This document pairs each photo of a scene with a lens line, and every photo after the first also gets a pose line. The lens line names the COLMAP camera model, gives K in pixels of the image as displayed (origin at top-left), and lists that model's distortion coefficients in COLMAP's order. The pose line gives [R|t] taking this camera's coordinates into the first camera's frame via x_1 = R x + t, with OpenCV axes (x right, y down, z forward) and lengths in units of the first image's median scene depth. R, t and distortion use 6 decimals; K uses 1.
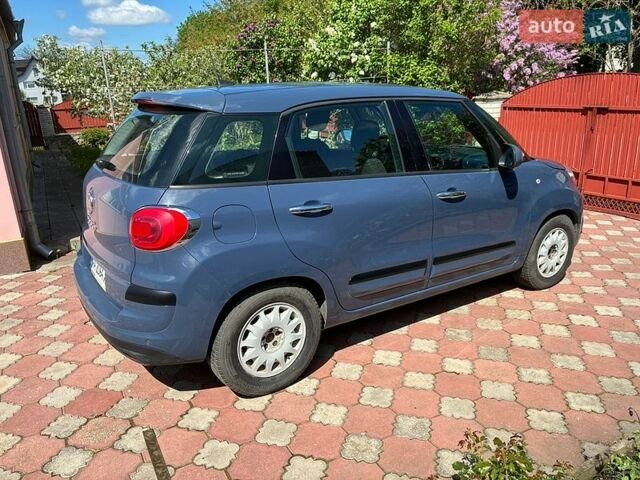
lens RADIAL K [[487.6, 0, 317.5], [0, 487.6, 243.8], [0, 0, 1]] dist [0.054659, -0.092081]
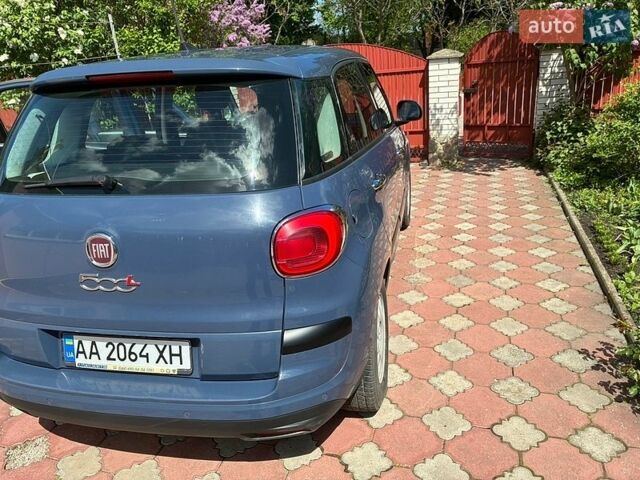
lens RADIAL K [[487.6, 0, 322.1], [0, 487.6, 235.7], [0, 0, 1]] dist [0.054659, -0.092081]
pose [[0.712262, -0.270246, 0.647804, -0.554184], [0.259136, 0.958955, 0.115129, -0.091133], [-0.652328, 0.085867, 0.753057, 0.304522]]
